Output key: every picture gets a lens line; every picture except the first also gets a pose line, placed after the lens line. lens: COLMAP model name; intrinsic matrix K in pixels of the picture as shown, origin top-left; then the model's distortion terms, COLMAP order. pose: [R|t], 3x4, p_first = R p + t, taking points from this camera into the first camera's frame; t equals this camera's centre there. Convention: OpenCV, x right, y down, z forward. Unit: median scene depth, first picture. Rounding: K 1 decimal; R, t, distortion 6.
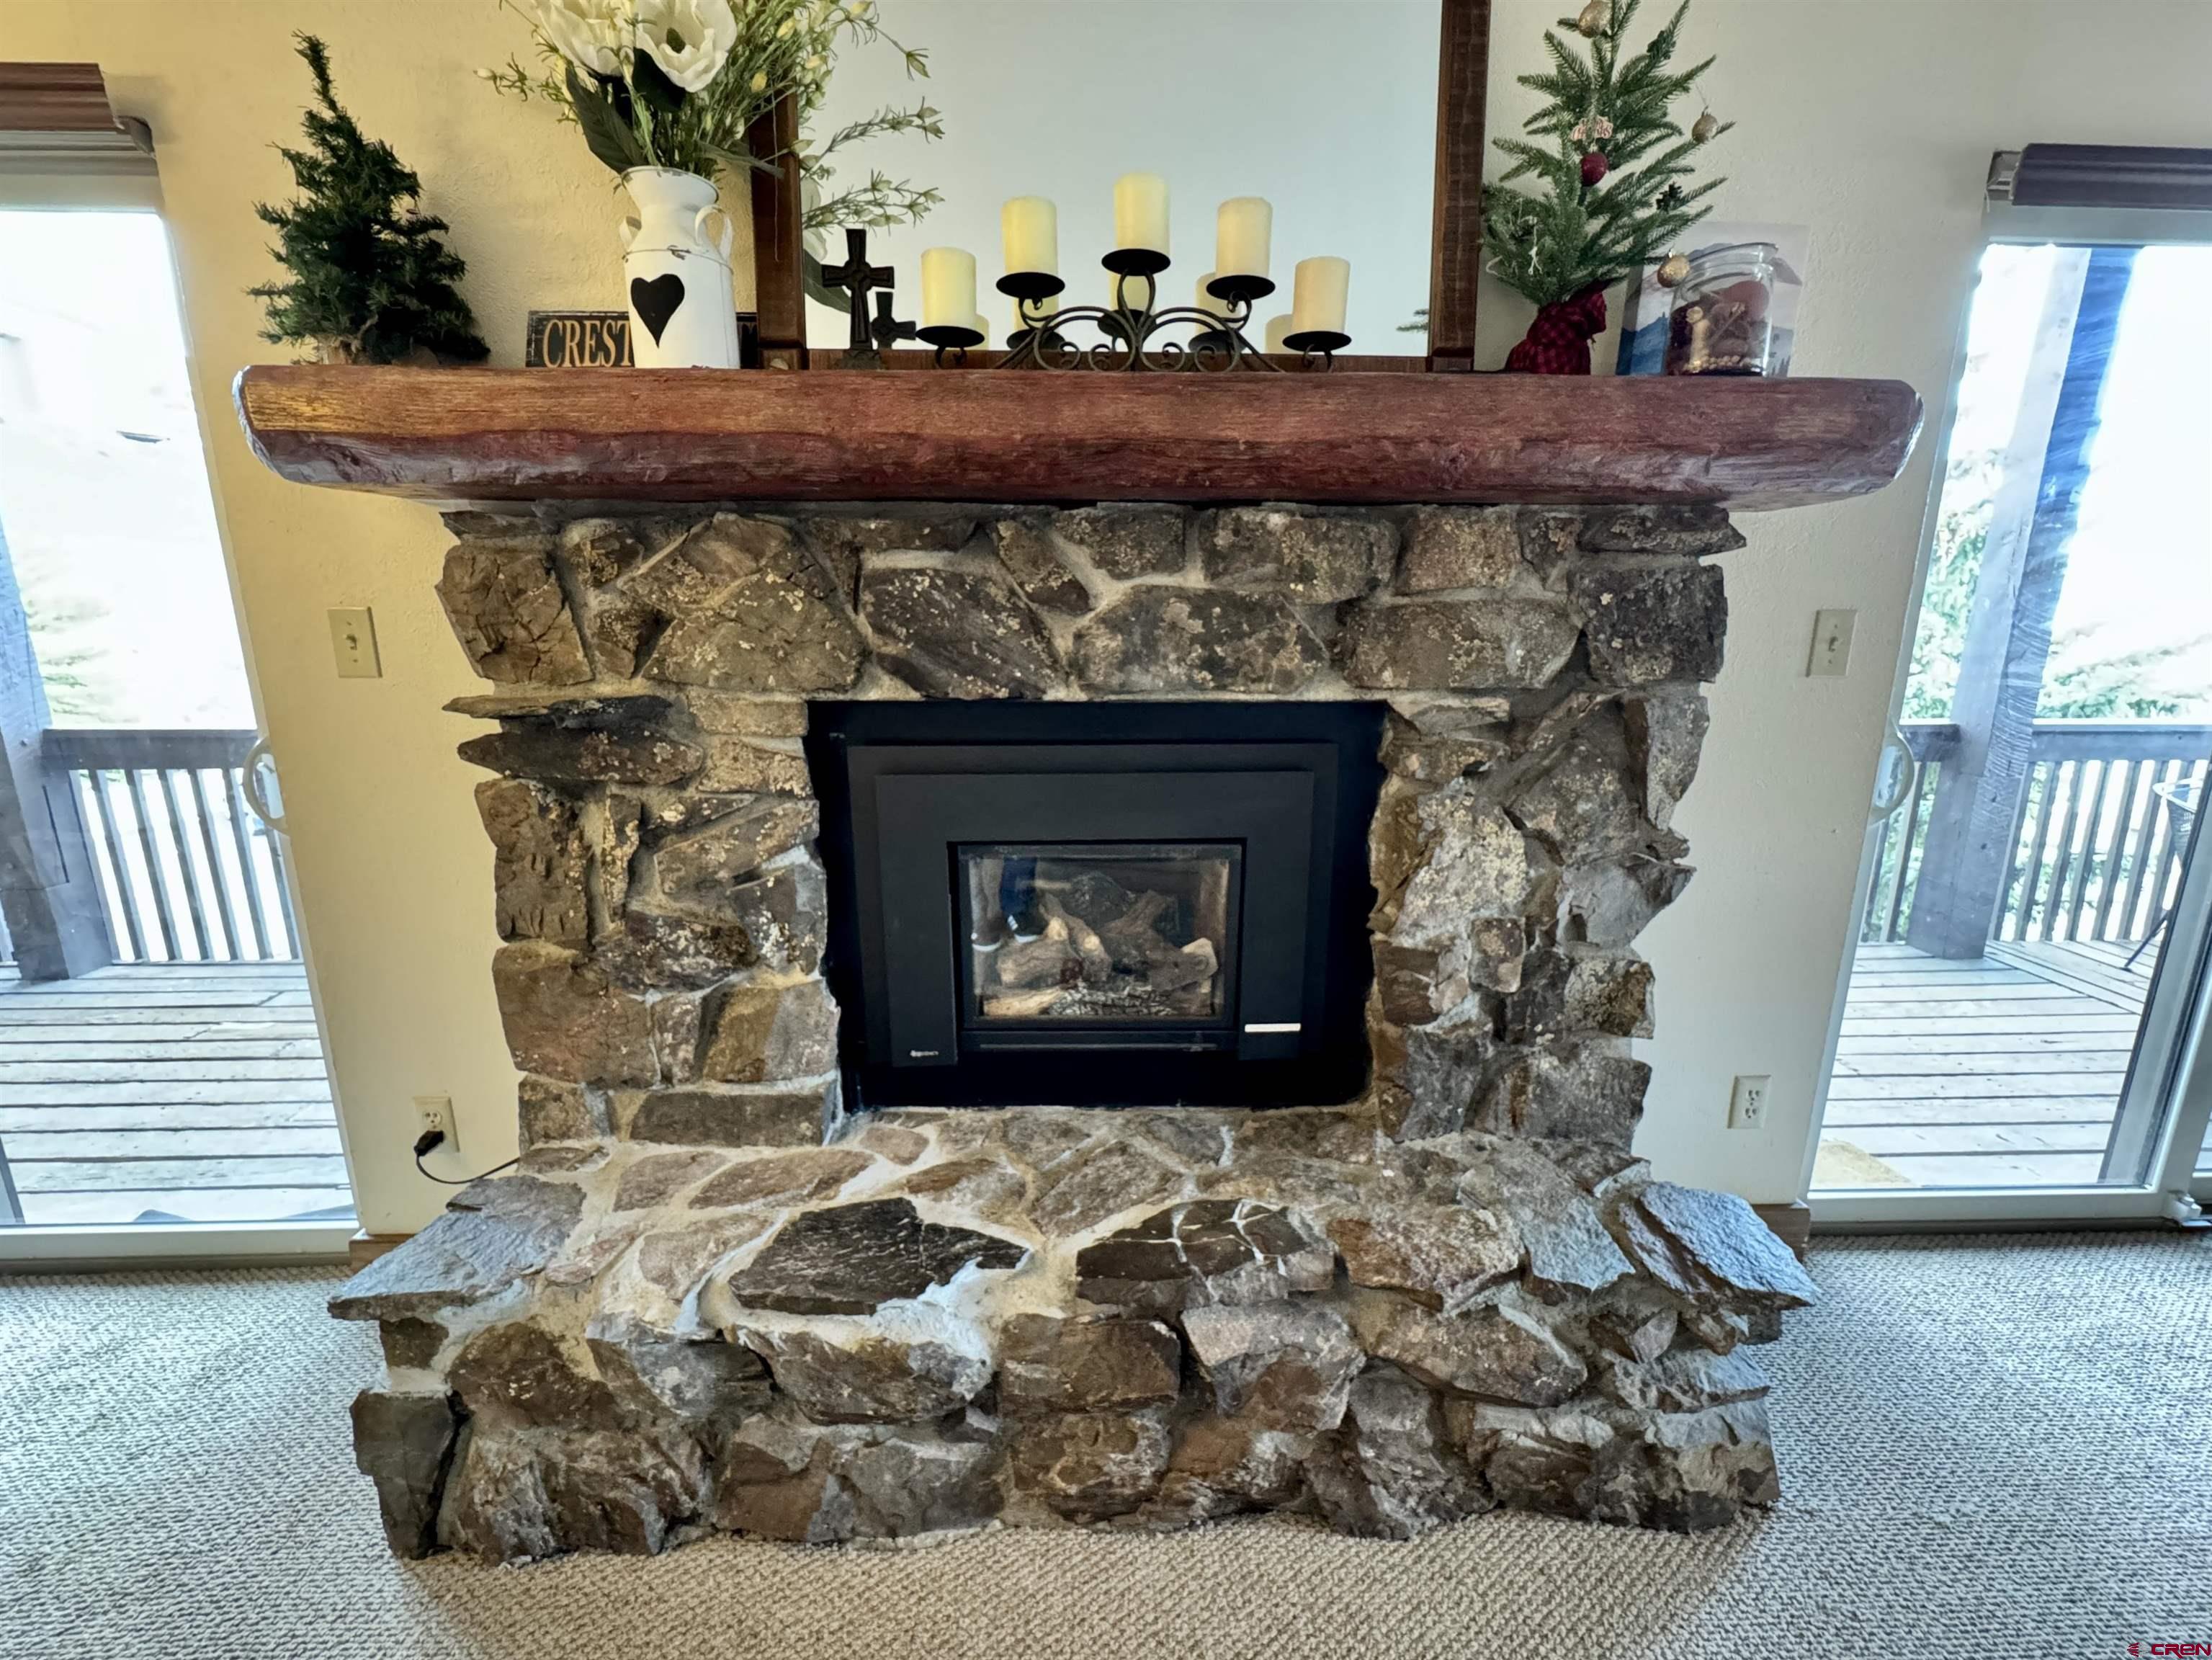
lens RADIAL K [[930.0, 0, 1106.0], [0, 930.0, 830.0], [0, 0, 1]] dist [-0.003660, 0.000120]
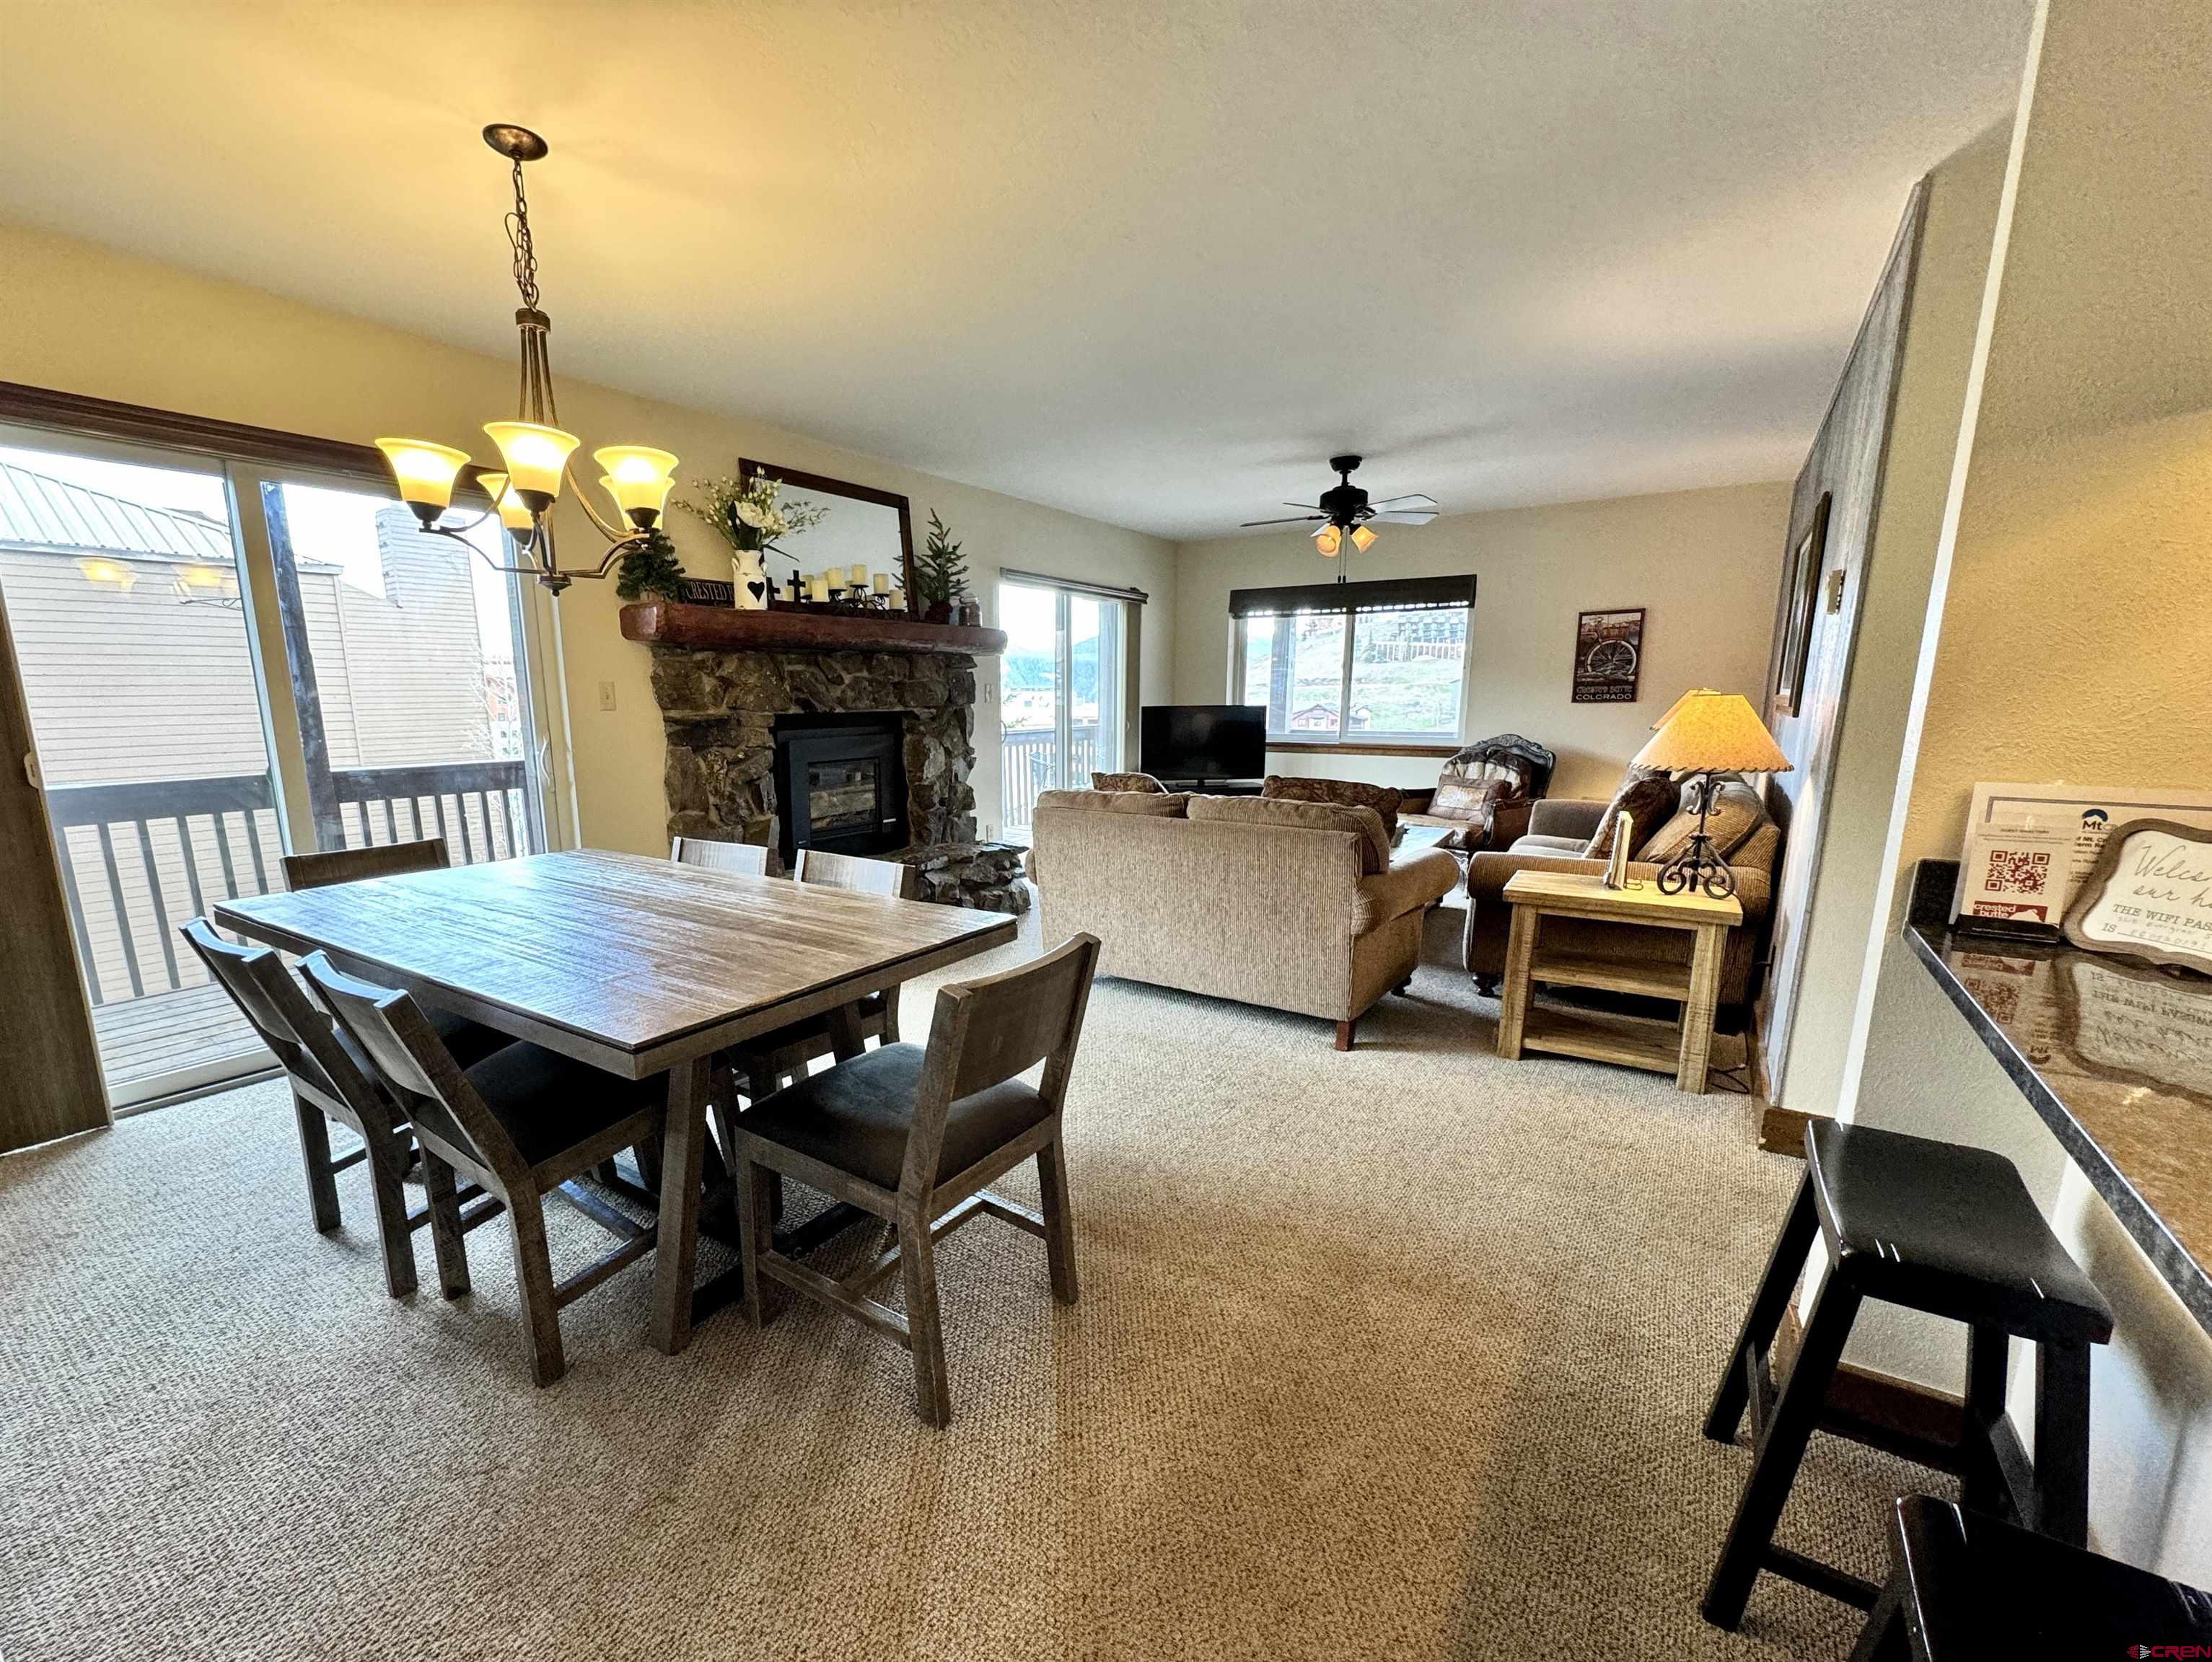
lens RADIAL K [[932.5, 0, 1036.2], [0, 932.5, 877.9], [0, 0, 1]] dist [0.000643, 0.000138]
pose [[0.610233, -0.160815, 0.775728, -2.168041], [0.180683, 0.981625, 0.061363, 0.335173], [-0.771342, 0.102715, 0.628077, -1.427180]]
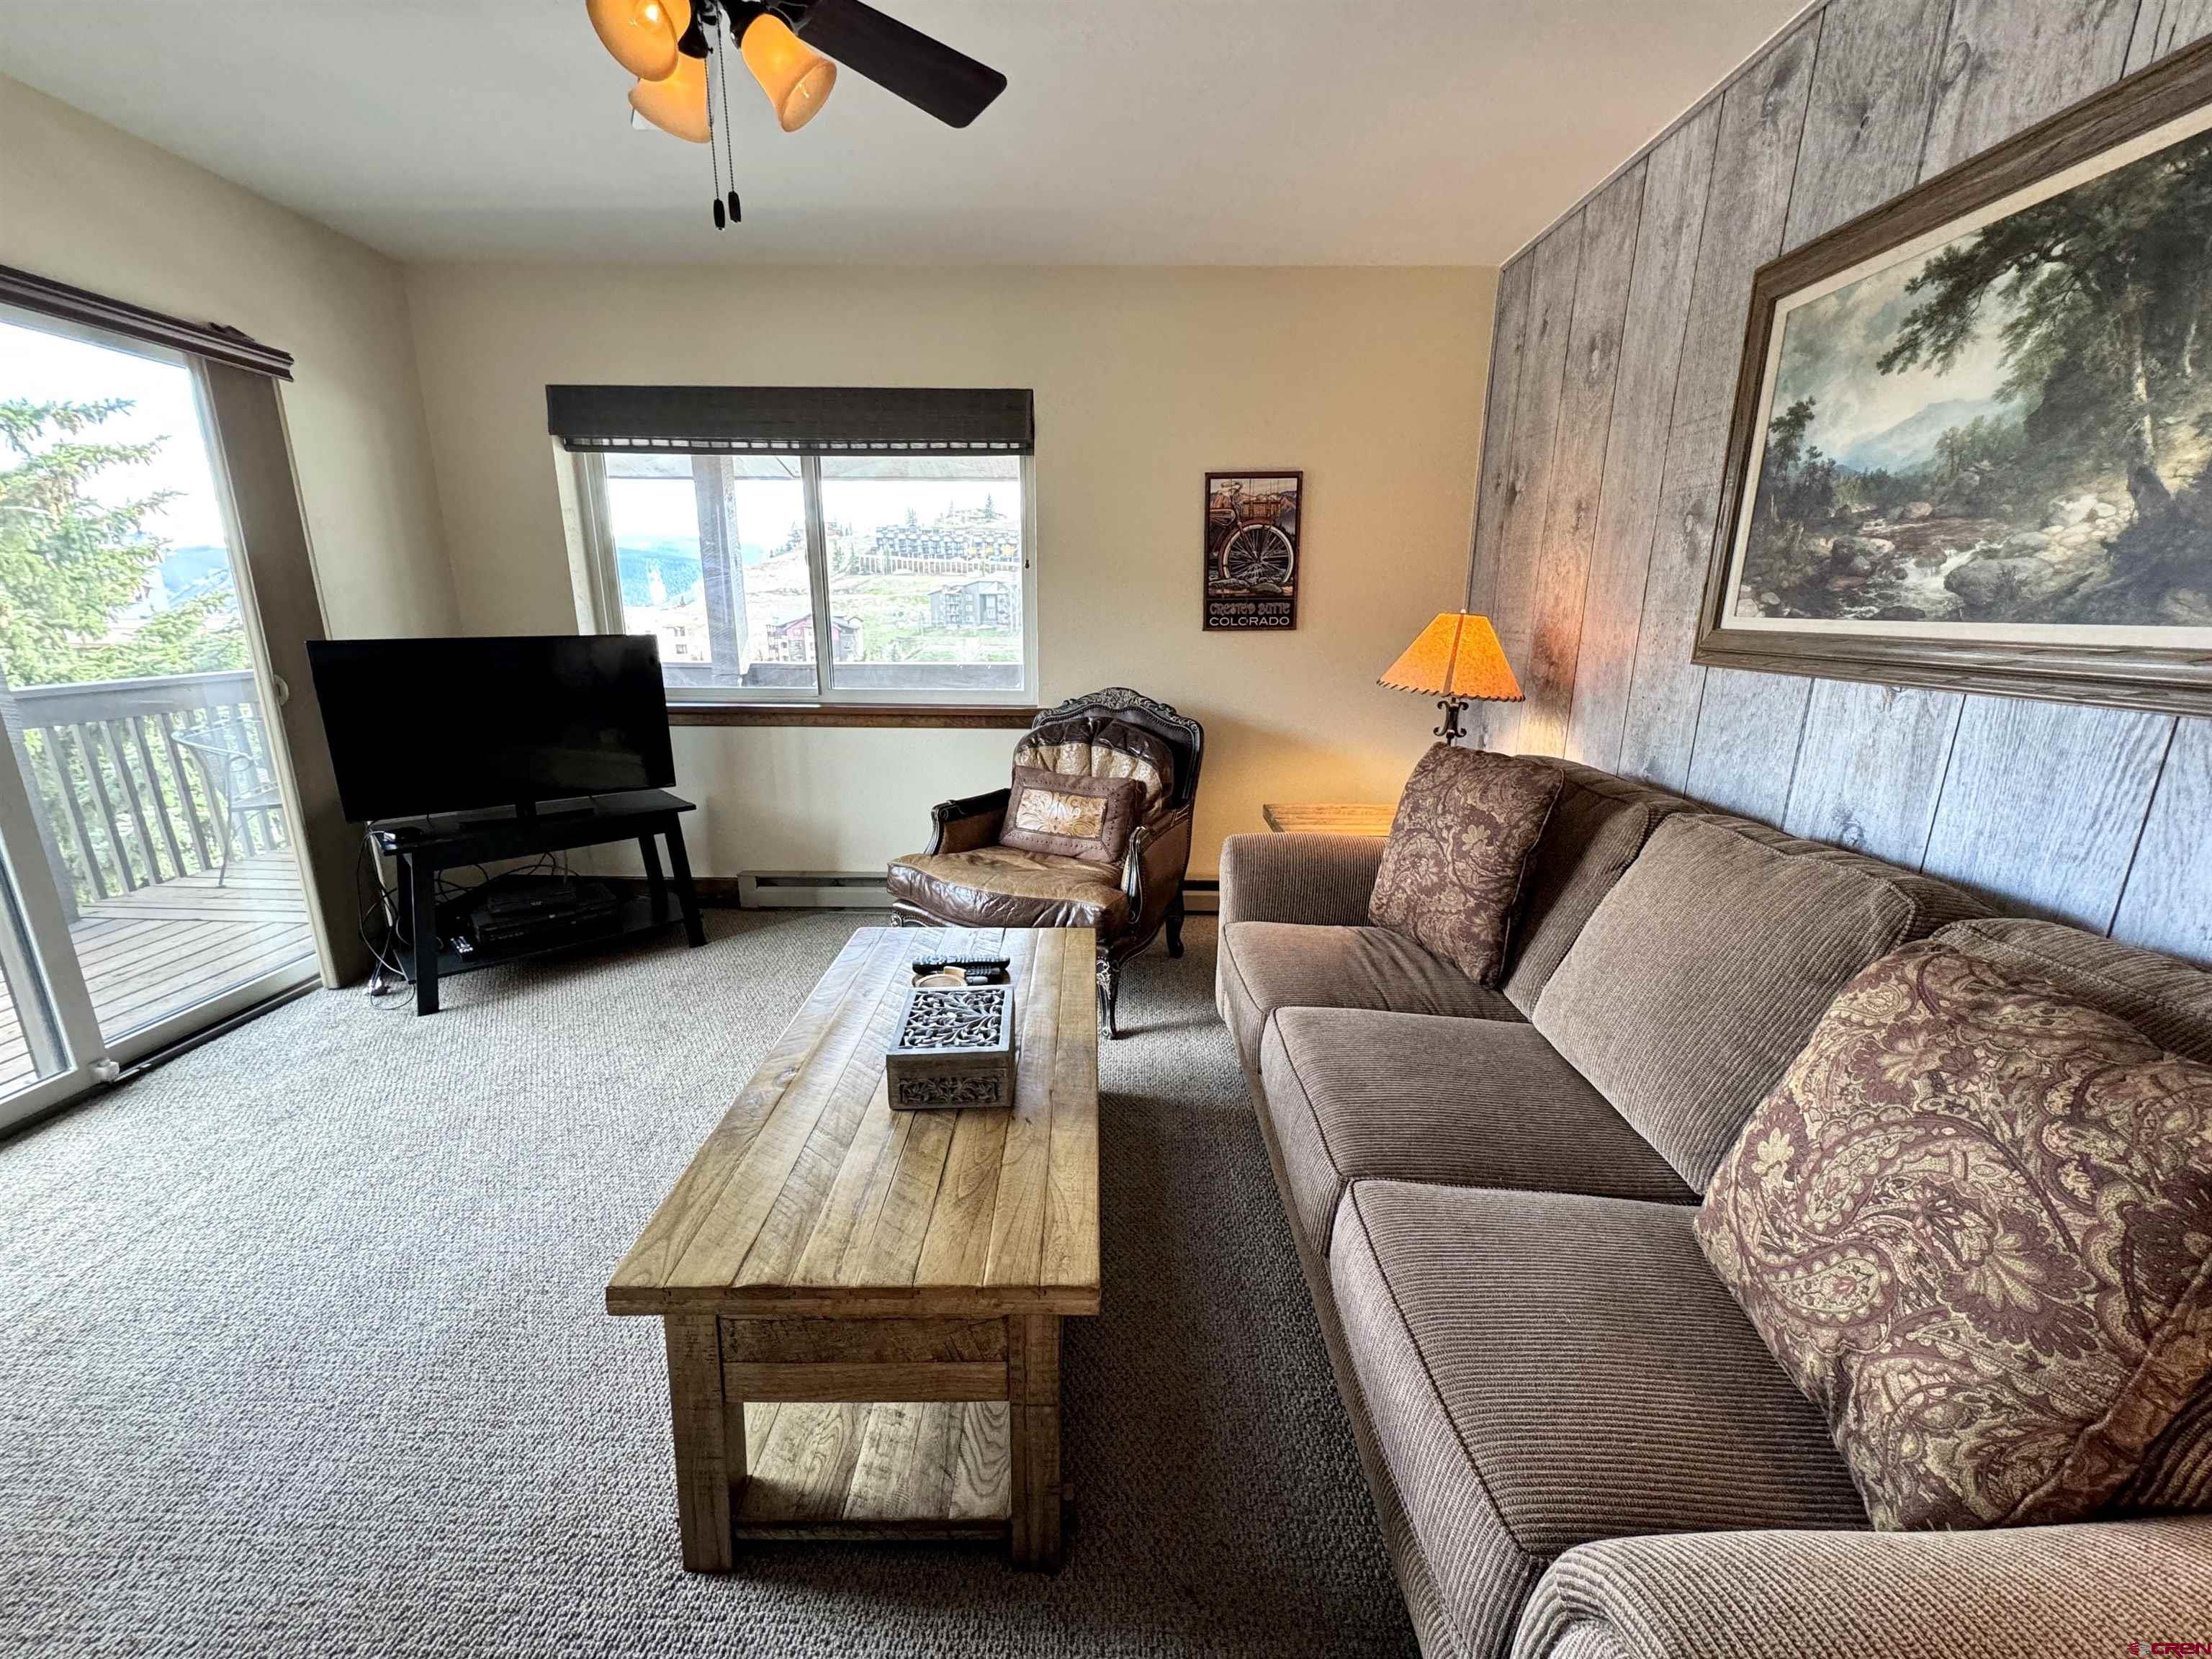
lens RADIAL K [[883.3, 0, 1106.0], [0, 883.3, 829.5], [0, 0, 1]] dist [-0.000929, -0.000045]
pose [[0.053369, -0.250942, 0.966530, 0.249631], [0.212655, 0.948563, 0.234535, 0.152133], [-0.975669, 0.193021, 0.103988, -0.632560]]
